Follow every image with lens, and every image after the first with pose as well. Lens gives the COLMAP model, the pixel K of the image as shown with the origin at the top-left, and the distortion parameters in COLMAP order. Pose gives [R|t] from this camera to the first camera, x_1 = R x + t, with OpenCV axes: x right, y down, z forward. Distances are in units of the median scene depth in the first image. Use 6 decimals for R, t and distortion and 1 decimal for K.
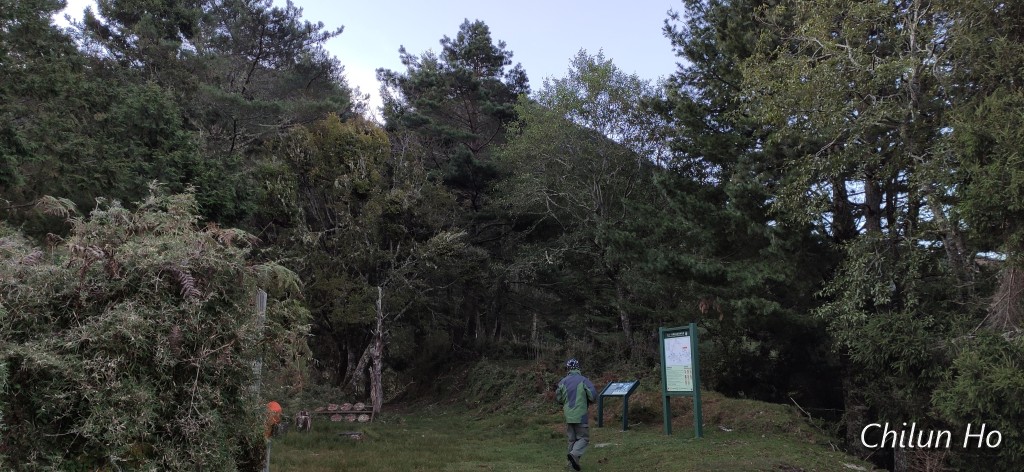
lens RADIAL K [[760.0, 0, 512.0], [0, 760.0, 236.0], [0, 0, 1]] dist [0.057173, 0.000245]
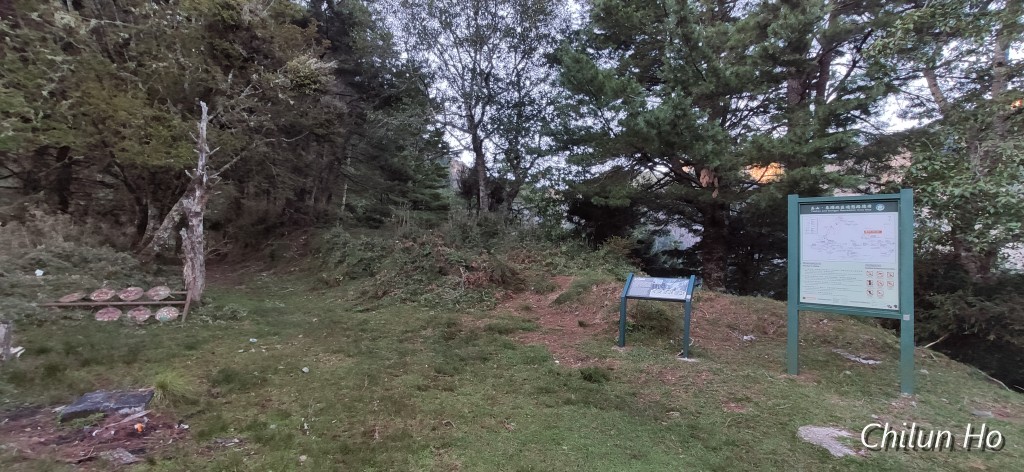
lens RADIAL K [[446.4, 0, 508.4], [0, 446.4, 231.6], [0, 0, 1]] dist [-0.000256, -0.000160]
pose [[0.898305, 0.054426, 0.435989, -0.090582], [-0.123474, 0.983580, 0.131620, 0.079717], [-0.421666, -0.172068, 0.890275, 0.482354]]
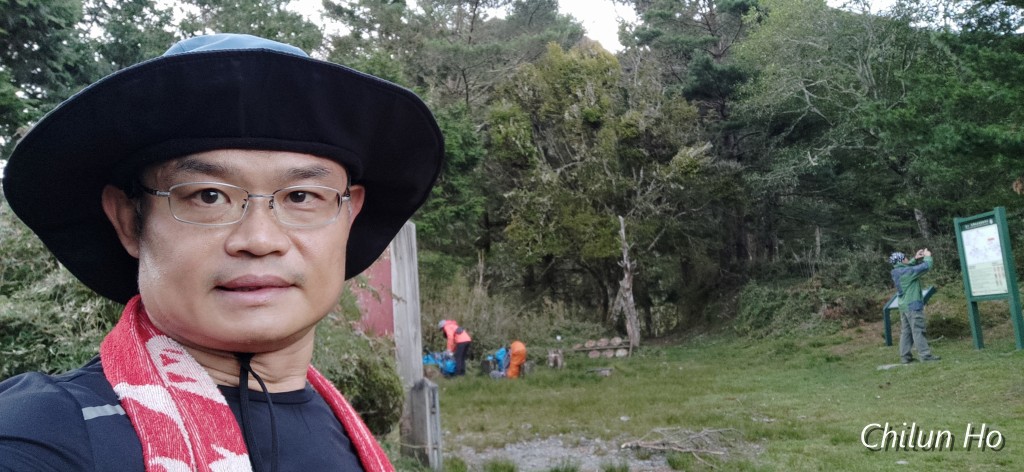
lens RADIAL K [[770.1, 0, 513.7], [0, 770.1, 243.3], [0, 0, 1]] dist [0.006242, -0.002305]
pose [[0.930149, -0.113818, -0.349095, 0.026819], [0.145830, 0.987056, 0.066739, 0.015067], [0.336980, -0.112986, 0.934708, 0.054719]]
